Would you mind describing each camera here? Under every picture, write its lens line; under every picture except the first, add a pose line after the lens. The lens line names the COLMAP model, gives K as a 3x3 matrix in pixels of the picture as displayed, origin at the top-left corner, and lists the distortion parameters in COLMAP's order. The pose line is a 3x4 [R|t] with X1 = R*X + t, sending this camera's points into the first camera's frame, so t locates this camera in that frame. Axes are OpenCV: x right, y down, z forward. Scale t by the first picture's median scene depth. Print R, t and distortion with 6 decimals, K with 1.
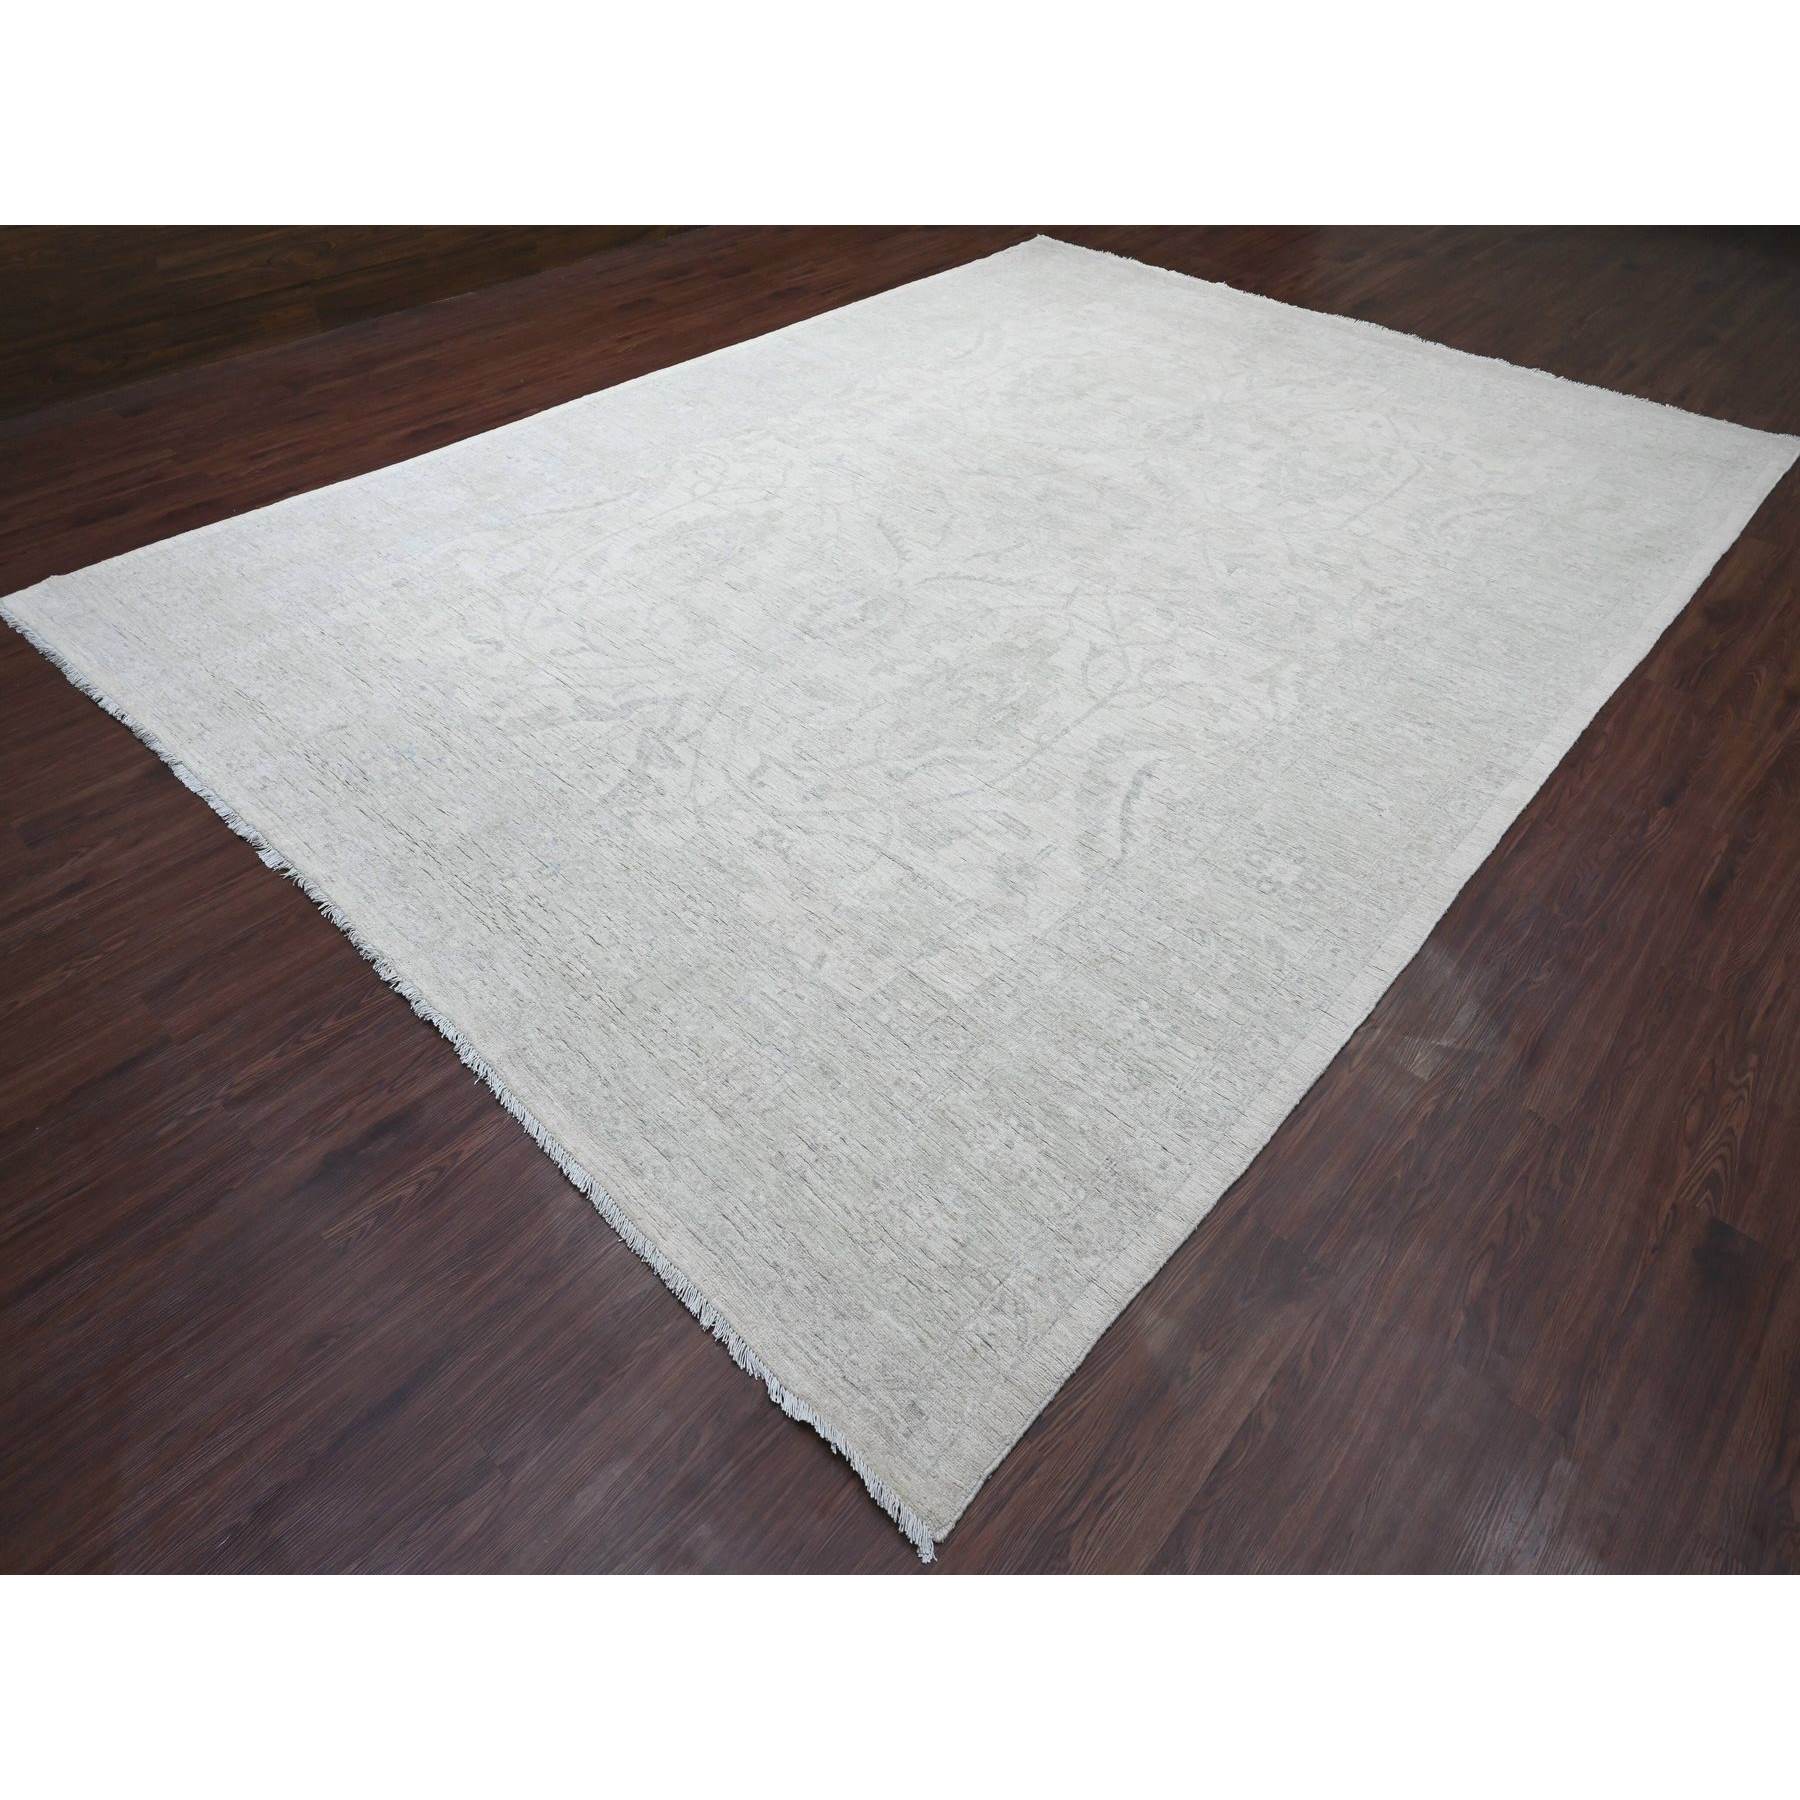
lens RADIAL K [[1405.8, 0, 900.0], [0, 1405.8, 900.0], [0, 0, 1]] dist [-0.013899, 0.000807]
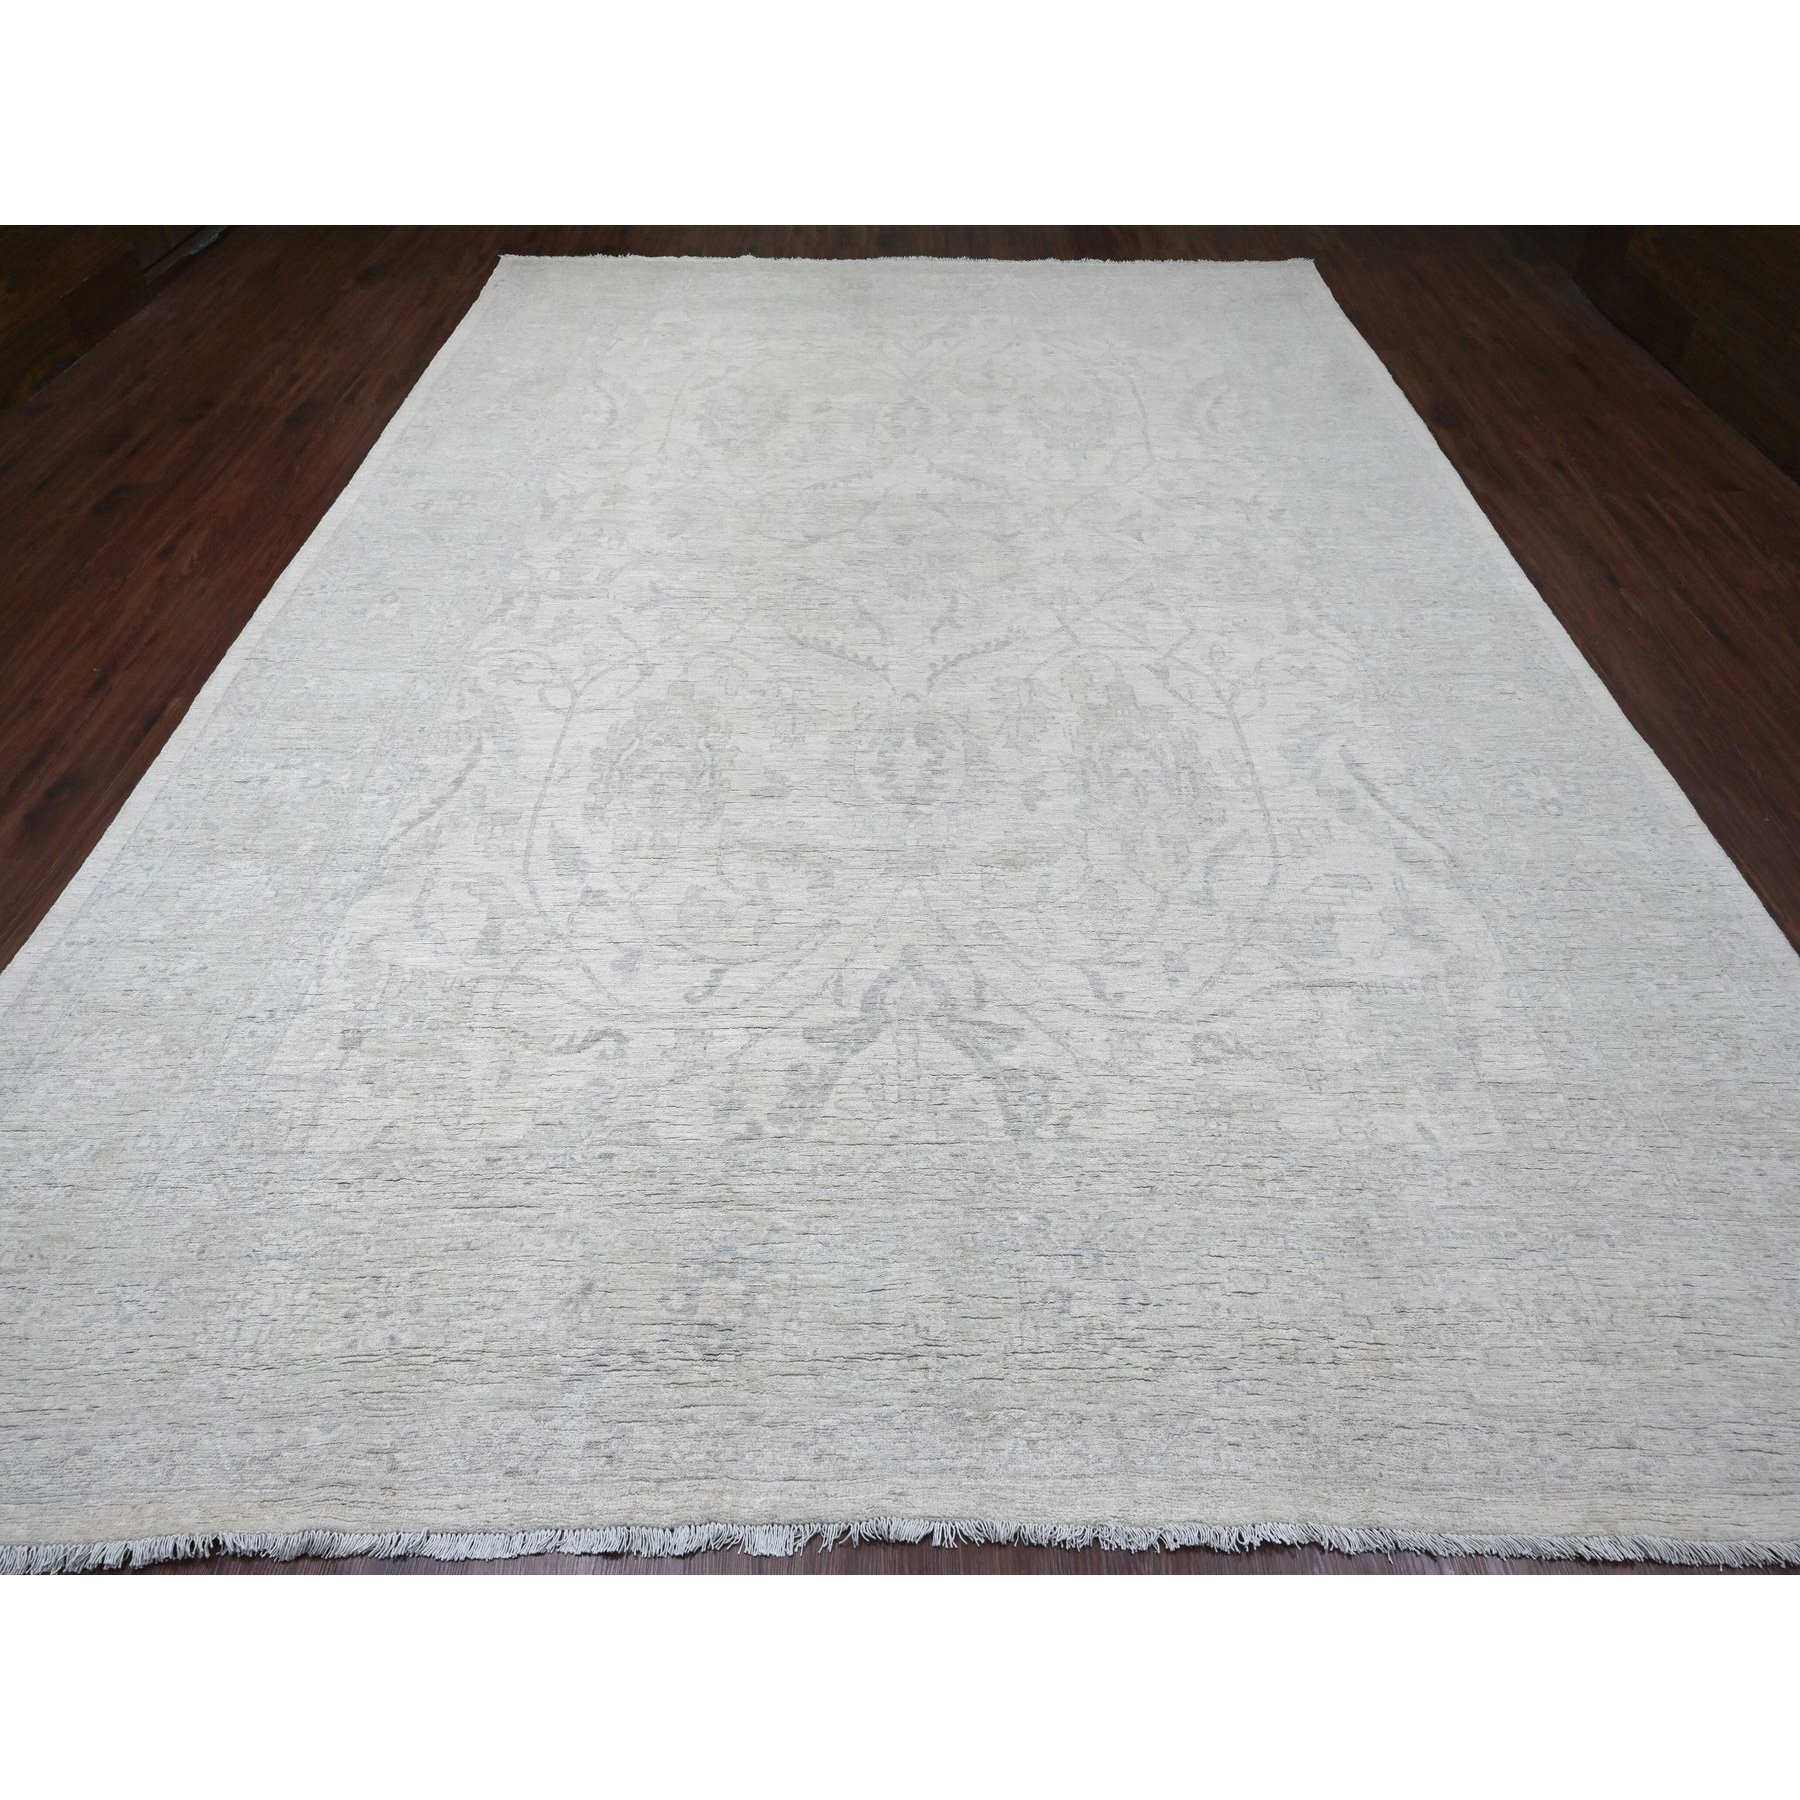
lens RADIAL K [[1405.8, 0, 900.0], [0, 1405.8, 900.0], [0, 0, 1]] dist [-0.013899, 0.000807]
pose [[0.687710, -0.483345, 0.541694, -0.576986], [0.466283, 0.865978, 0.180726, -0.325599], [-0.556448, 0.128296, 0.820918, 0.449865]]
